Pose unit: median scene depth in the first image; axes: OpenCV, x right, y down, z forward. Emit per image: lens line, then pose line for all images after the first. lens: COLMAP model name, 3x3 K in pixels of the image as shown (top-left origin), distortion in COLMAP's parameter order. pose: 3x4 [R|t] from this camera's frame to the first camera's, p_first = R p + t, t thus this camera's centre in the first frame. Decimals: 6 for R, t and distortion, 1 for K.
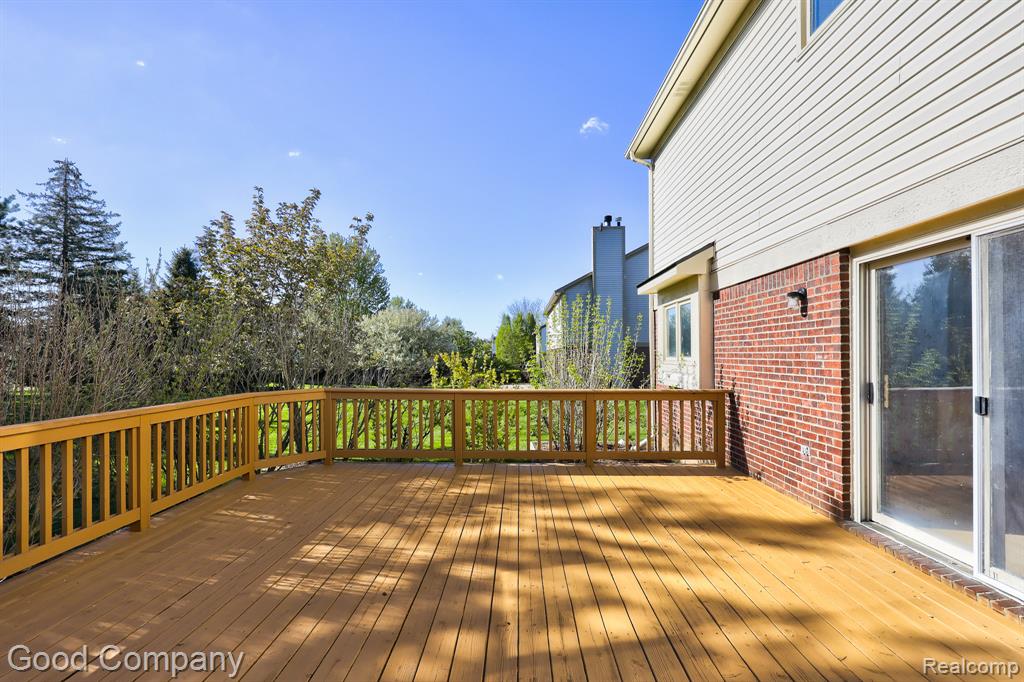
lens RADIAL K [[429.4, 0, 512.0], [0, 429.4, 341.0], [0, 0, 1]] dist [0.000066, -0.000060]
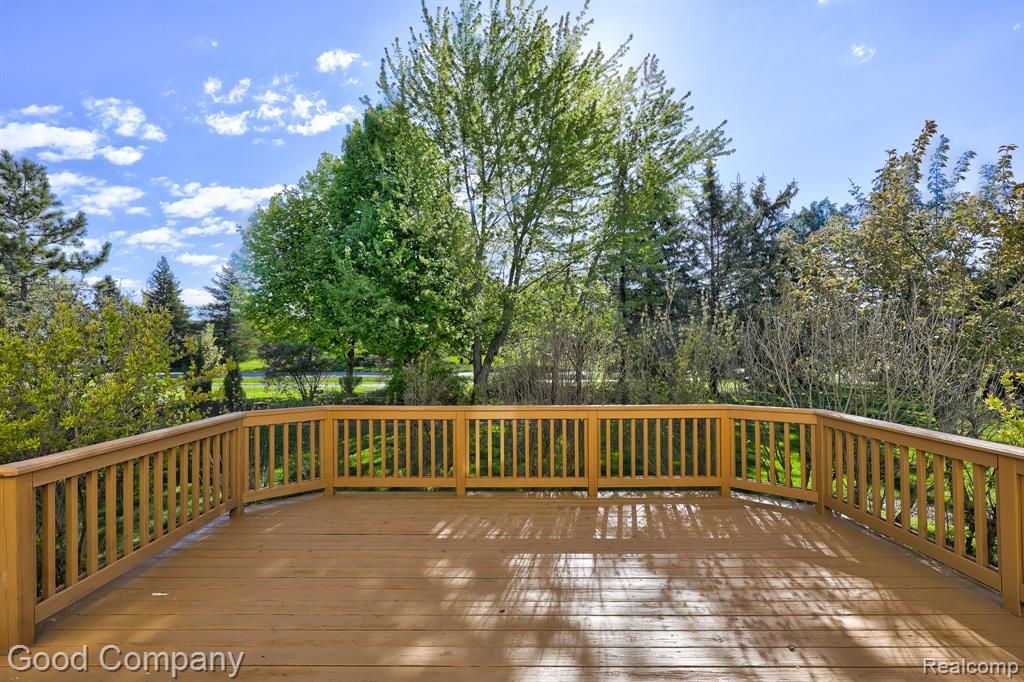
lens RADIAL K [[453.0, 0, 512.0], [0, 453.0, 341.0], [0, 0, 1]] dist [-0.001407, -0.000305]
pose [[0.031936, -0.027434, -0.999113, 0.550842], [0.039534, 0.998876, -0.026164, -0.021204], [0.998708, -0.038664, 0.032985, 0.684841]]
